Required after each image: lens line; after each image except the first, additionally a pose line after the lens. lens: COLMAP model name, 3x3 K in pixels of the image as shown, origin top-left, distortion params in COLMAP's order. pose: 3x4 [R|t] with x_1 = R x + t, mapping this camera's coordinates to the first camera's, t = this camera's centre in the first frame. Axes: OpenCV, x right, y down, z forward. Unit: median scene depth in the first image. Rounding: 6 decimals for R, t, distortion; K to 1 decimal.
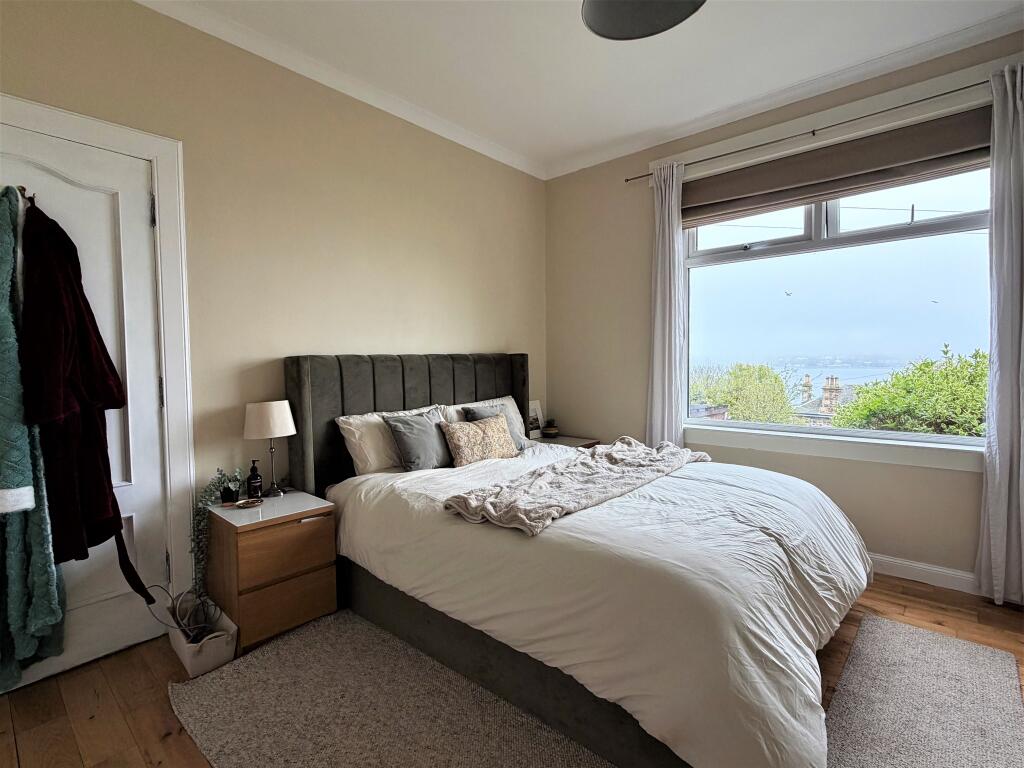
lens RADIAL K [[514.9, 0, 512.0], [0, 514.9, 384.0], [0, 0, 1]] dist [-0.000180, 0.000315]
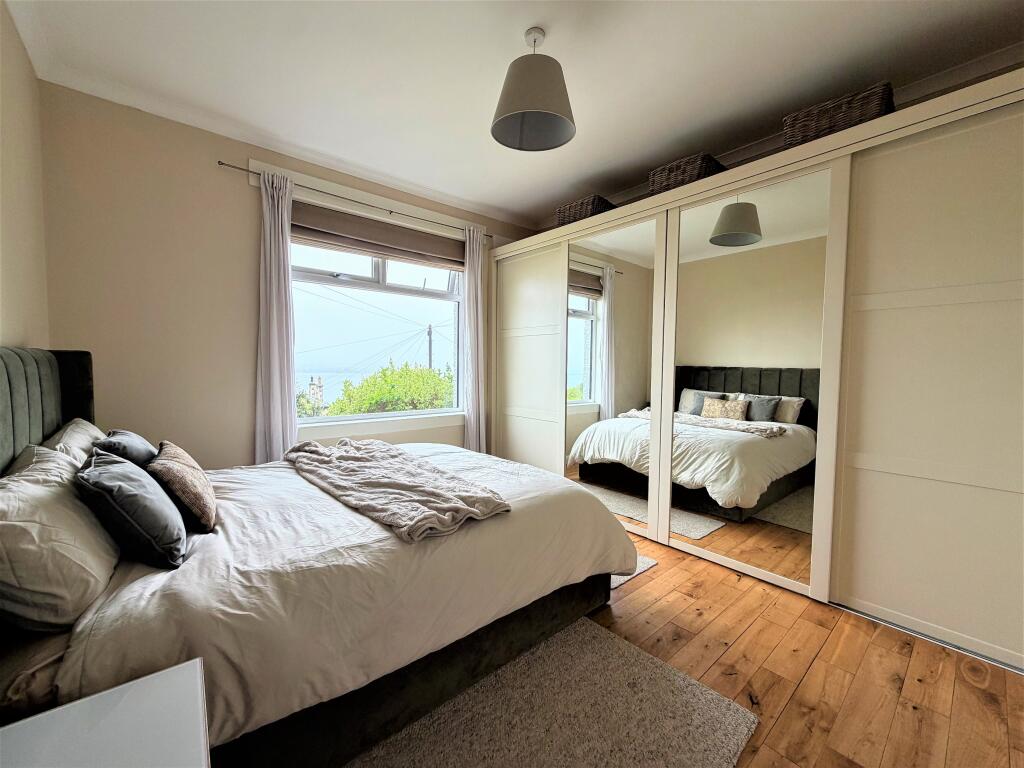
lens RADIAL K [[413.2, 0, 512.0], [0, 413.2, 384.0], [0, 0, 1]] dist [0.001673, 0.000207]
pose [[0.115449, -0.030655, 0.992840, -0.538402], [0.031258, 0.999141, 0.027215, -0.019216], [-0.992821, 0.027892, 0.116308, 0.513990]]
